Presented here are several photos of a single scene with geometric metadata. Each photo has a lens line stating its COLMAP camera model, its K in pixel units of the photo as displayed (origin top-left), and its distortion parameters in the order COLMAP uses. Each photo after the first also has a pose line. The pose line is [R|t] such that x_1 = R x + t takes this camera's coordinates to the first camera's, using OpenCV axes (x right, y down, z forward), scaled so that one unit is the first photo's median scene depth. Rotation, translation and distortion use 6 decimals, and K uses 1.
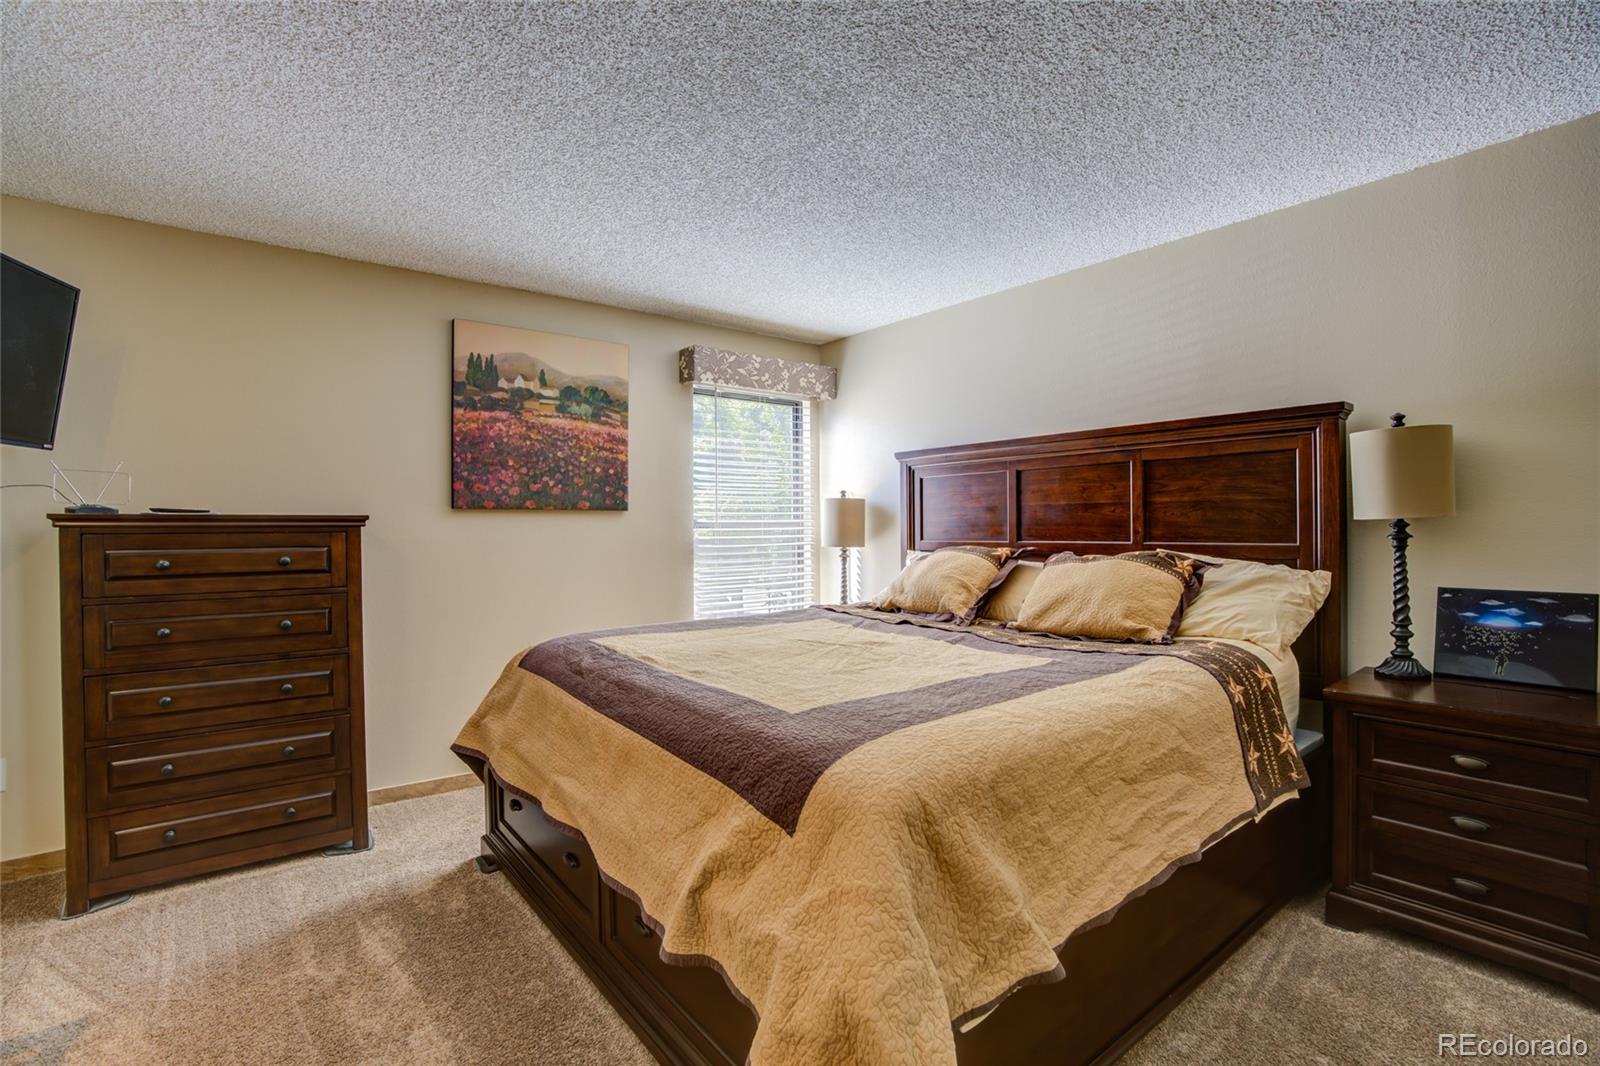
lens RADIAL K [[740.5, 0, 785.6], [0, 740.5, 529.0], [0, 0, 1]] dist [-0.059191, 0.019293]
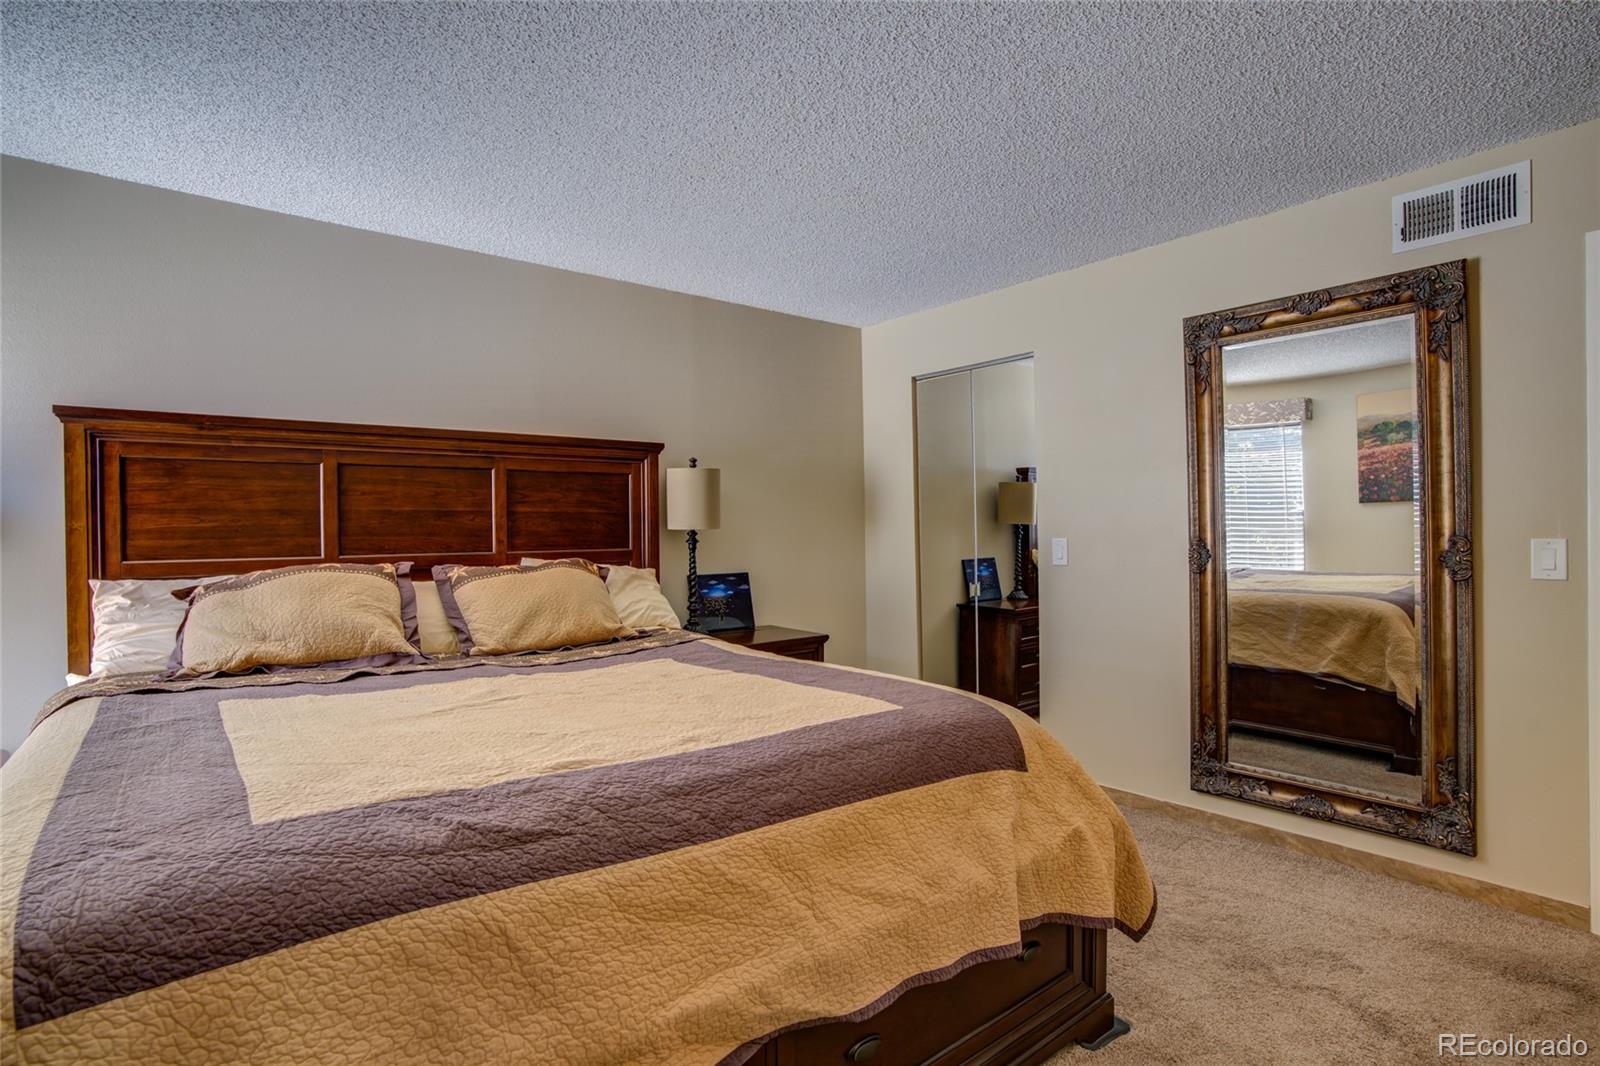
lens RADIAL K [[800.2, 0, 796.4], [0, 800.2, 533.9], [0, 0, 1]] dist [-0.048516, 0.020075]
pose [[-0.010908, 0.001383, 0.999940, -0.516266], [0.010039, 0.999949, -0.001273, -0.000623], [-0.999890, 0.010025, -0.010921, 0.531834]]
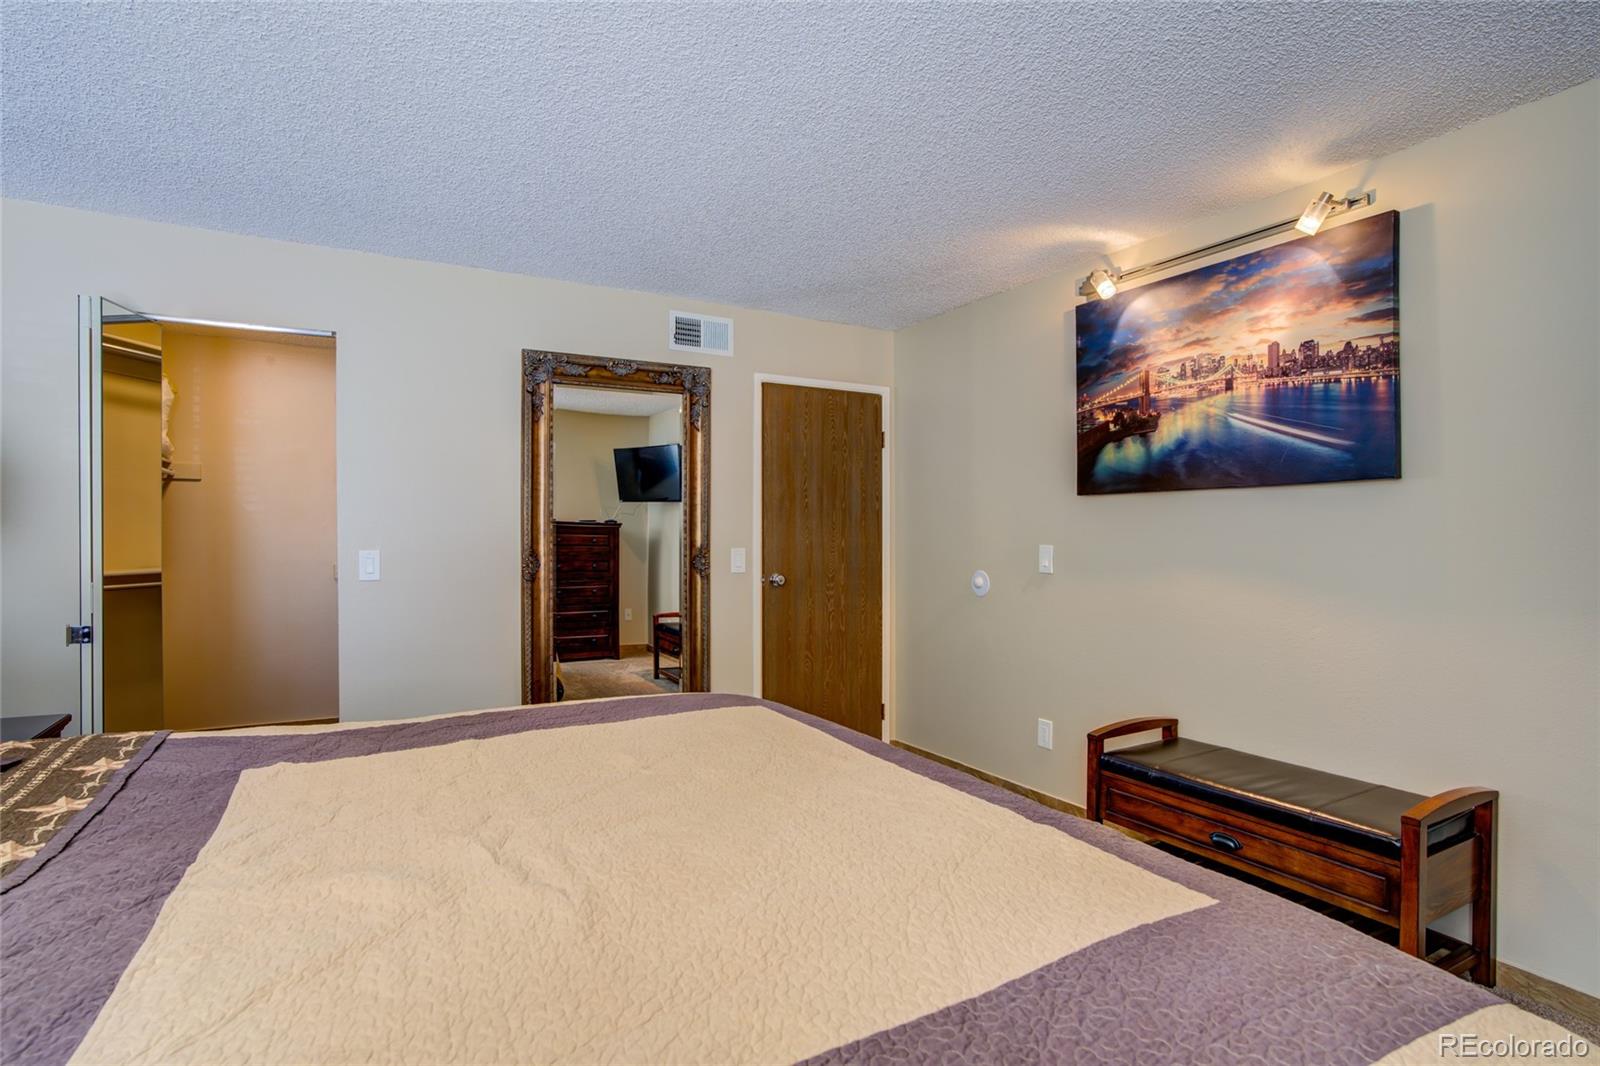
lens RADIAL K [[800.2, 0, 800.2], [0, 800.2, 536.2], [0, 0, 1]] dist [-0.048516, 0.020075]
pose [[-0.988323, 0.005921, 0.152261, -0.102913], [0.006067, 0.999981, 0.000496, -0.007301], [-0.152256, 0.001414, -0.988340, 1.024258]]
